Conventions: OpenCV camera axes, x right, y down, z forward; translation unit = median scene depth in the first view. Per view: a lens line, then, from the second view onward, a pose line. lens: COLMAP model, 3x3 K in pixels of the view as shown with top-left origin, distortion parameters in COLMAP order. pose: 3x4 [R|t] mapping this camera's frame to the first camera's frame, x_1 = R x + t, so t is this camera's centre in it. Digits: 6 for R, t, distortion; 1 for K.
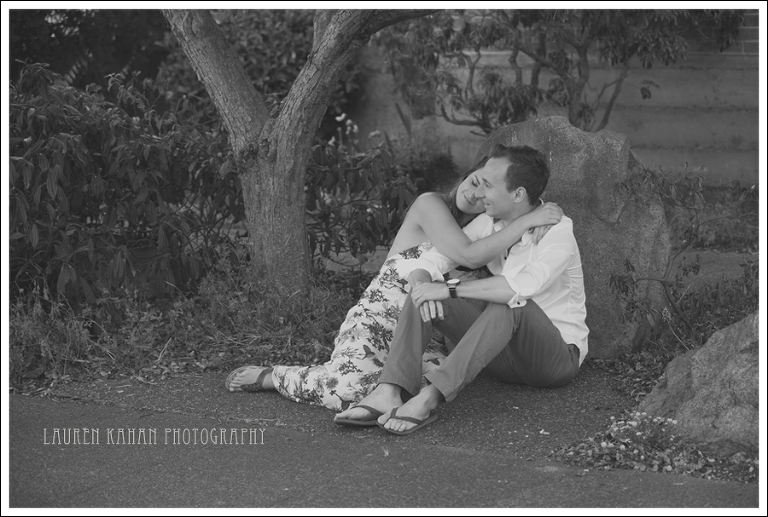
lens RADIAL K [[1805.4, 0, 384.0], [0, 1805.4, 258.5], [0, 0, 1]] dist [-0.254149, -0.387923]
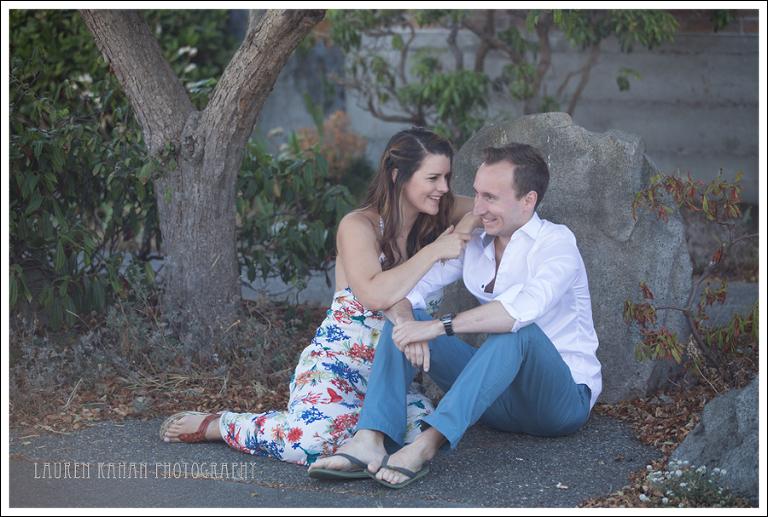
lens RADIAL K [[2480.1, 0, 384.0], [0, 2480.1, 258.5], [0, 0, 1]] dist [0.037151, -1.164522]
pose [[0.995865, 0.007315, 0.090546, -0.082652], [-0.005632, 0.999807, -0.018826, 0.009968], [-0.090666, 0.018238, 0.995714, -0.128501]]
